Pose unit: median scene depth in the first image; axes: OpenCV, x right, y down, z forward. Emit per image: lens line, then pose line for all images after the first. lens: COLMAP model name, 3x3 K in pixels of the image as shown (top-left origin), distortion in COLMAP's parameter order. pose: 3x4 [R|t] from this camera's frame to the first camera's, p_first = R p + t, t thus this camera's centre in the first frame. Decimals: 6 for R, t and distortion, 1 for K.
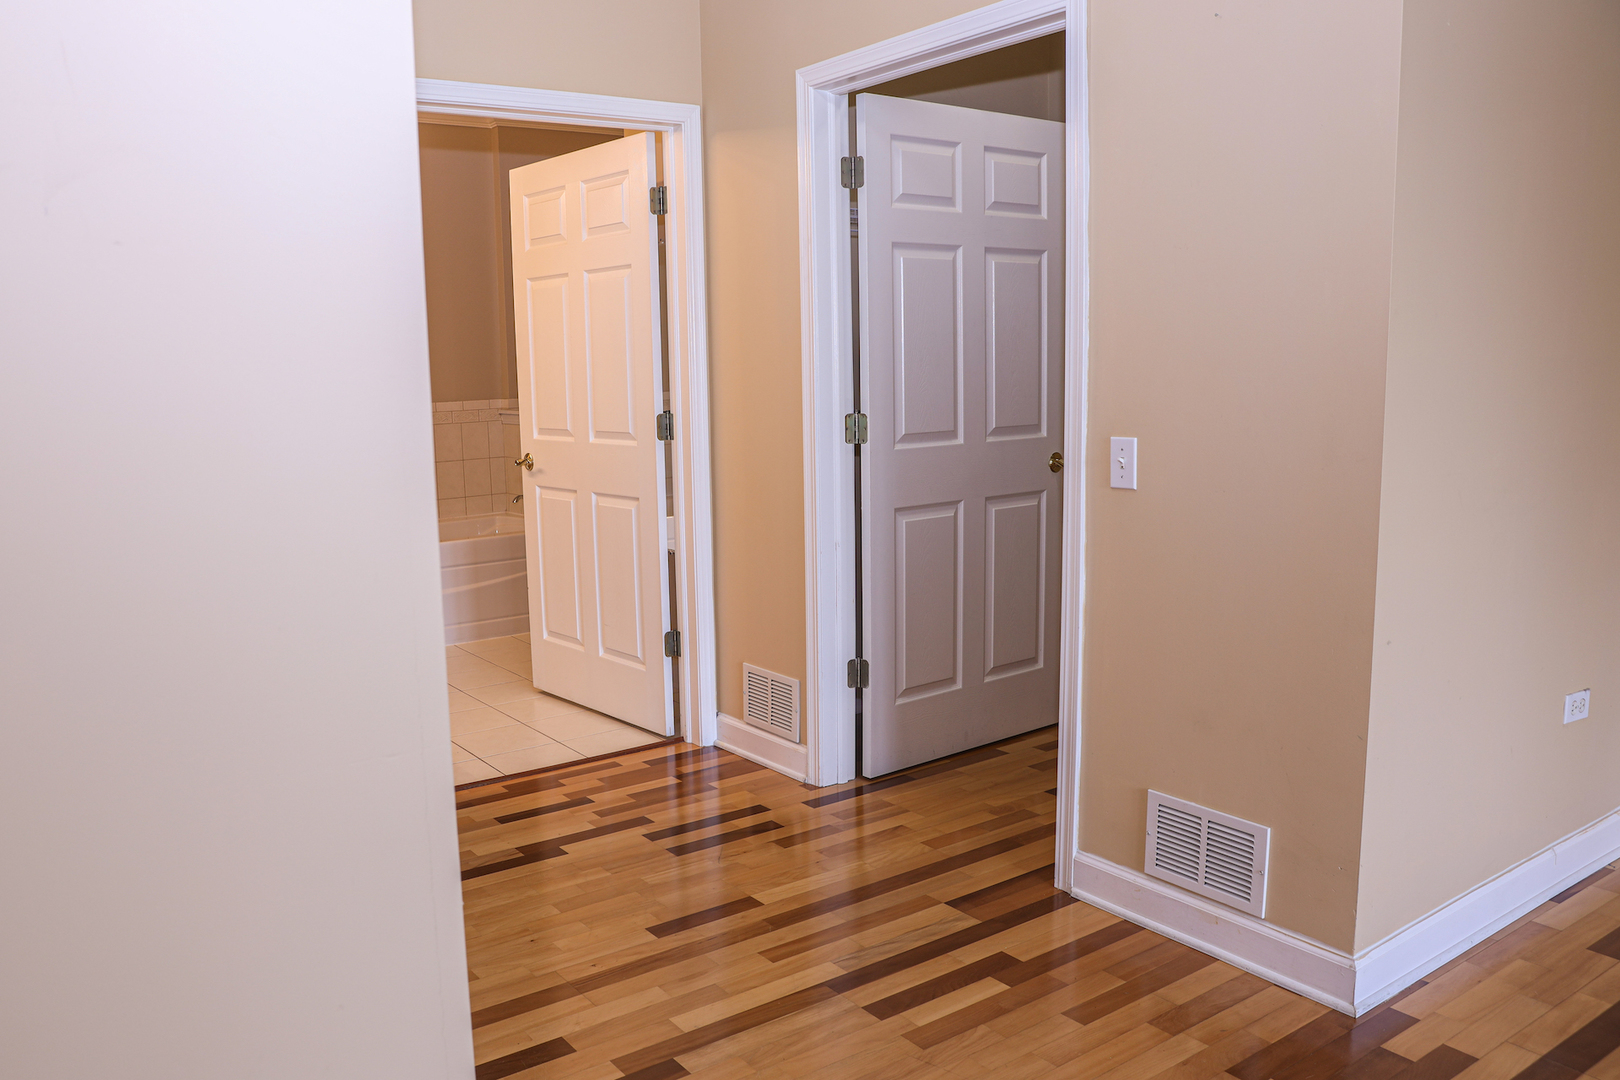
lens RADIAL K [[1294.9, 0, 808.3], [0, 1294.9, 544.6], [0, 0, 1]] dist [-0.099457, 0.054975]
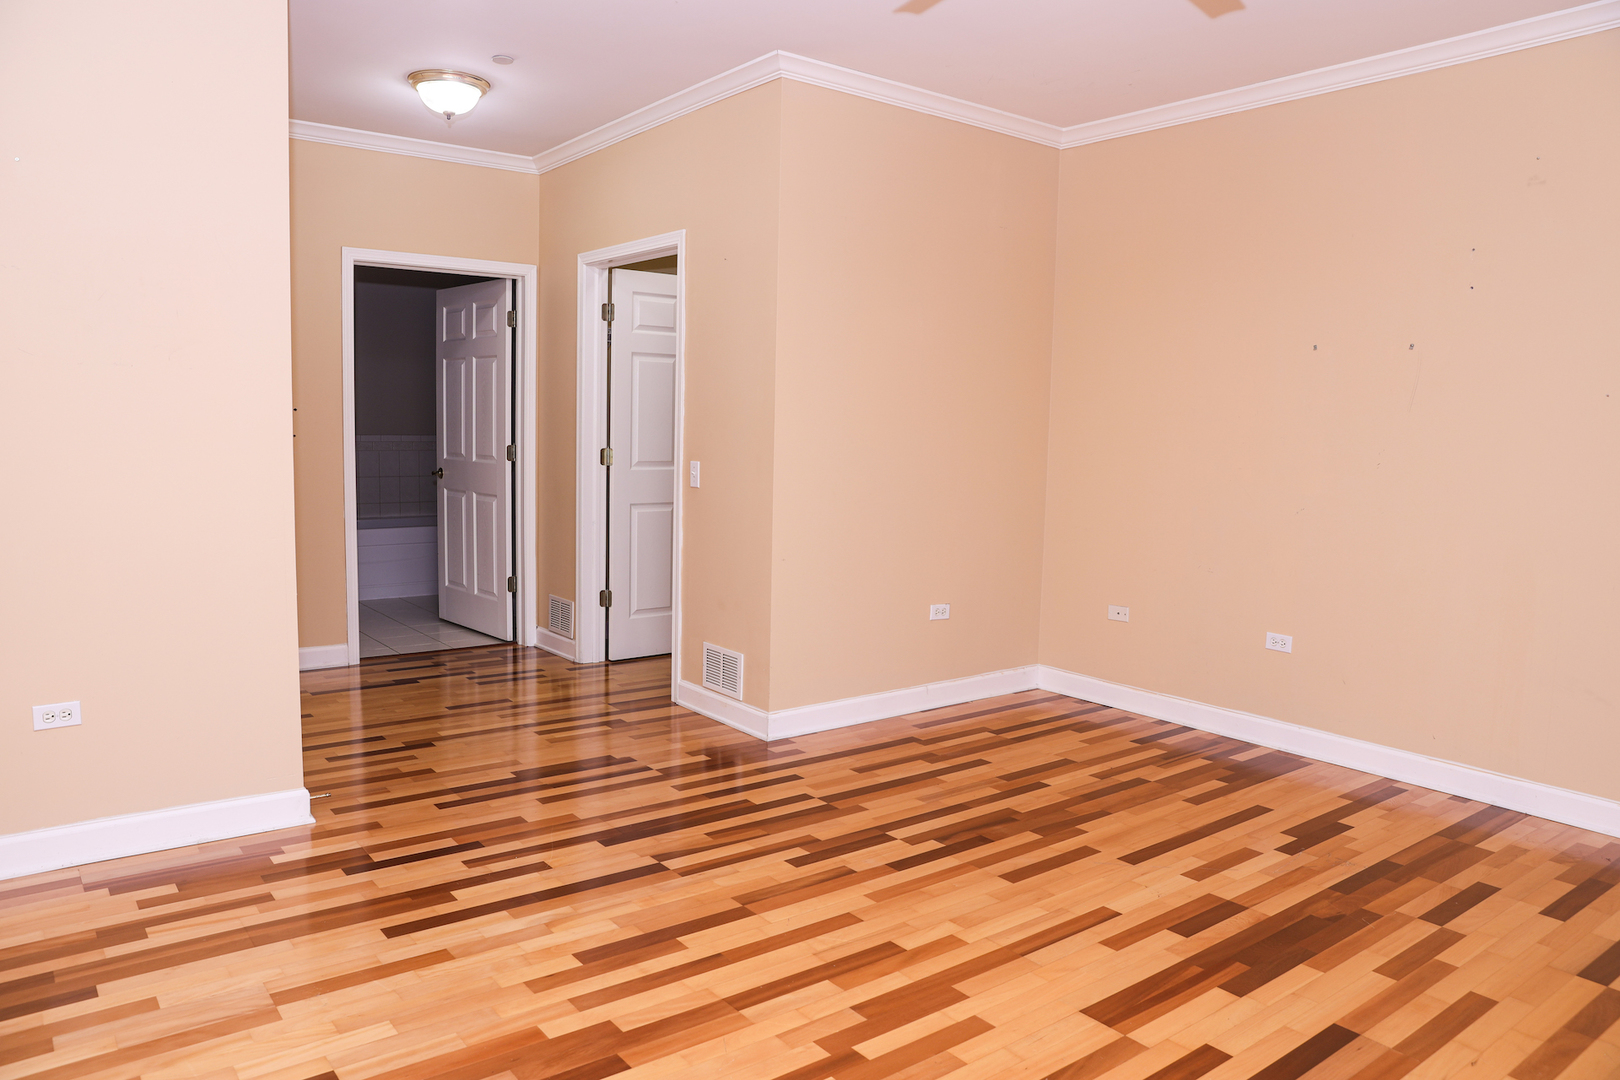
lens RADIAL K [[1093.7, 0, 818.5], [0, 1093.7, 531.3], [0, 0, 1]] dist [-0.098929, 0.058782]
pose [[0.997759, 0.039477, 0.054030, 0.255518], [-0.037340, 0.998502, -0.039991, 0.061551], [-0.055528, 0.037883, 0.997738, -0.503546]]
